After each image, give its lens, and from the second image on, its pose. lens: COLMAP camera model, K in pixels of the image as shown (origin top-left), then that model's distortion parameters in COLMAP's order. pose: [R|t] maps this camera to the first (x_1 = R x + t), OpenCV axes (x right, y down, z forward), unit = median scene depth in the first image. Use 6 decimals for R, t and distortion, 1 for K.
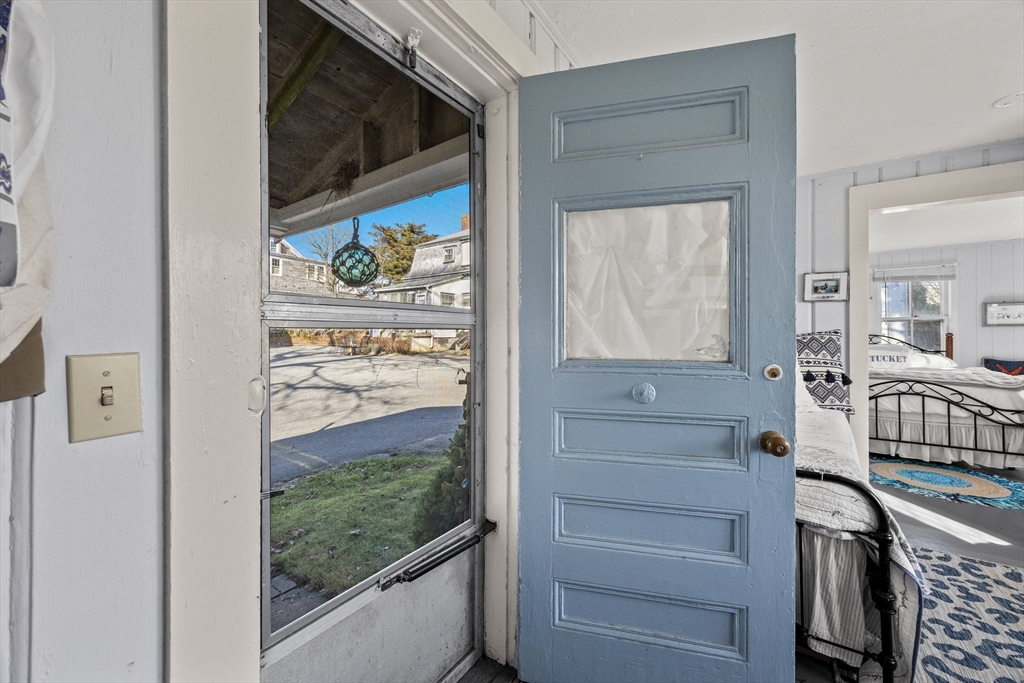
lens RADIAL K [[383.7, 0, 512.8], [0, 383.7, 336.3], [0, 0, 1]] dist [-0.000671, -0.000761]
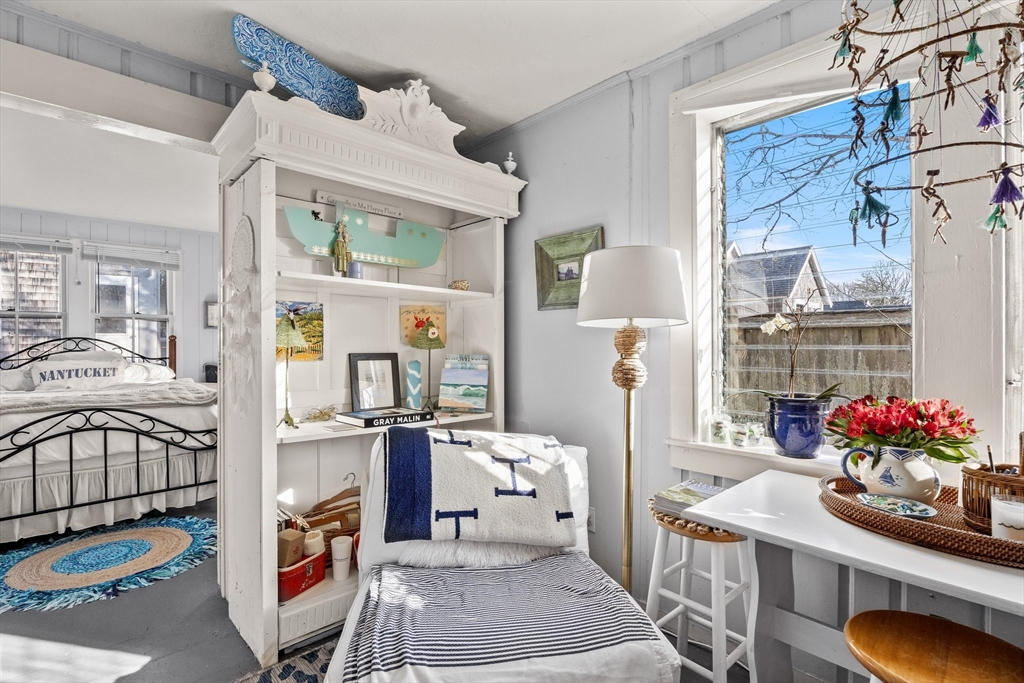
lens RADIAL K [[491.6, 0, 508.8], [0, 491.6, 339.0], [0, 0, 1]] dist [-0.011658, 0.000503]
pose [[0.194800, 0.000157, 0.980843, 0.372717], [-0.002631, 0.999996, 0.000363, -0.005680], [-0.980839, -0.002651, 0.194800, 0.140190]]
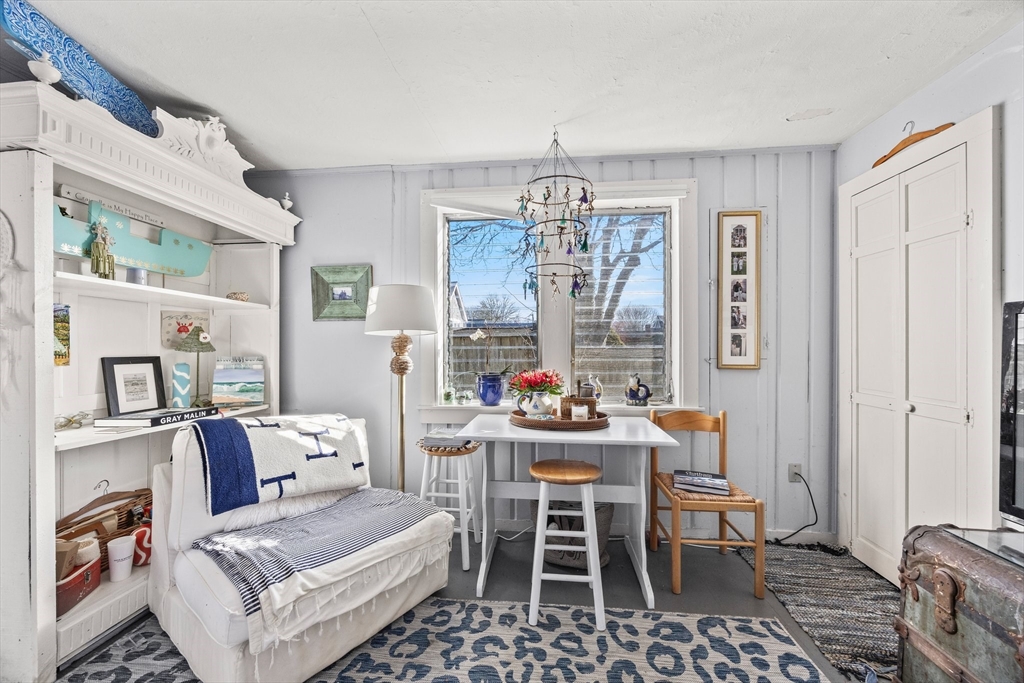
lens RADIAL K [[383.7, 0, 522.1], [0, 383.7, 339.0], [0, 0, 1]] dist [-0.000671, -0.000761]
pose [[-0.510068, 0.010918, 0.860065, 0.256909], [-0.002090, 0.999901, -0.013933, -0.003825], [-0.860132, -0.008904, -0.509994, 0.271647]]
